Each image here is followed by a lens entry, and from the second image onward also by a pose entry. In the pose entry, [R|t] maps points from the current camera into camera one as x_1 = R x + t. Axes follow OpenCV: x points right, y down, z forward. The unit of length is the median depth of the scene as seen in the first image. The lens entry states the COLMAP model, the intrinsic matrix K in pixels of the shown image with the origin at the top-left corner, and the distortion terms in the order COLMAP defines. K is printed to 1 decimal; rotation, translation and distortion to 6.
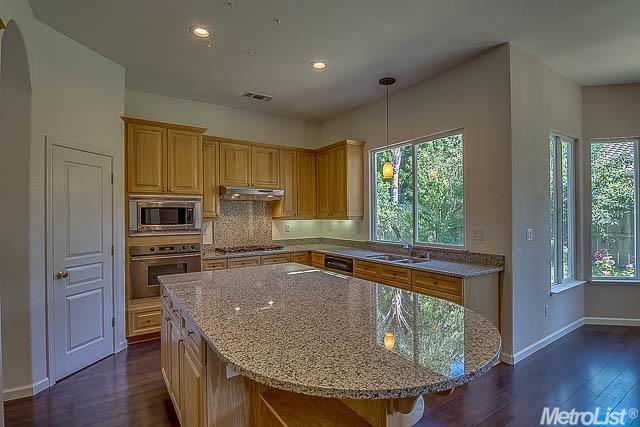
lens RADIAL K [[319.4, 0, 321.3], [0, 319.4, 215.5], [0, 0, 1]] dist [-0.010401, -0.002722]
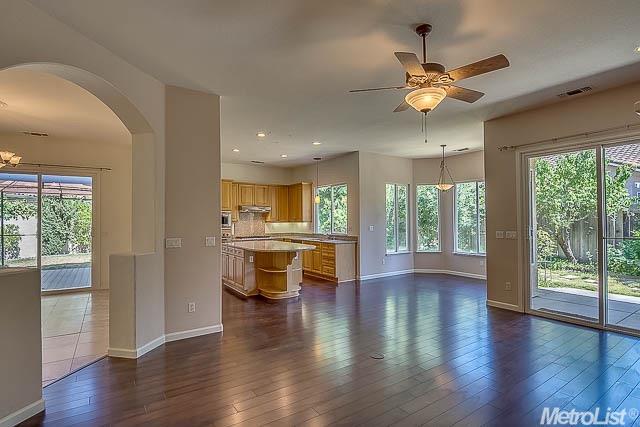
lens RADIAL K [[319.4, 0, 320.7], [0, 319.4, 214.7], [0, 0, 1]] dist [-0.010401, -0.002722]
pose [[0.999979, -0.000099, 0.006526, 0.189468], [0.000222, 0.999822, -0.018891, 0.003390], [-0.006523, 0.018892, 0.999800, -1.033166]]
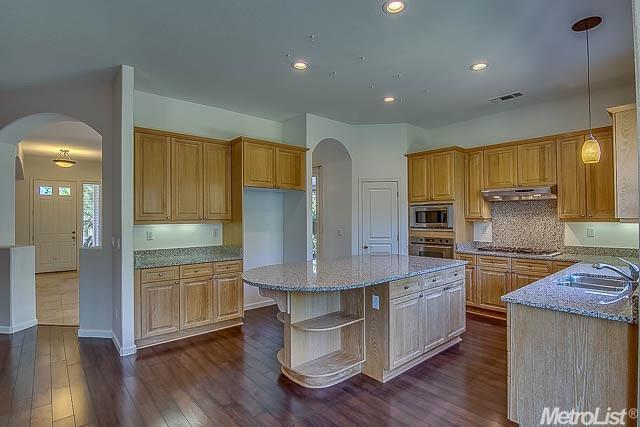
lens RADIAL K [[319.4, 0, 320.1], [0, 319.4, 214.3], [0, 0, 1]] dist [-0.010401, -0.002722]
pose [[0.114792, -0.006745, -0.993367, 0.716690], [0.004353, 0.999971, -0.006287, -0.003032], [0.993380, -0.003602, 0.114818, 0.305176]]
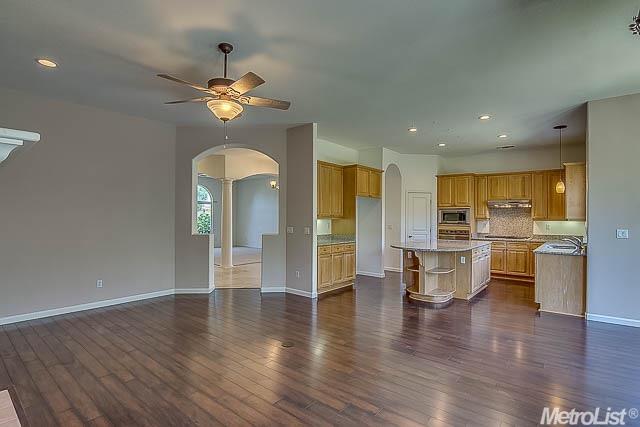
lens RADIAL K [[319.4, 0, 322.0], [0, 319.4, 216.1], [0, 0, 1]] dist [-0.010401, -0.002722]
pose [[0.286660, 0.005451, -0.958017, 1.139058], [-0.009831, 0.999948, 0.002748, -0.000747], [0.957982, 0.008630, 0.286699, -0.412352]]
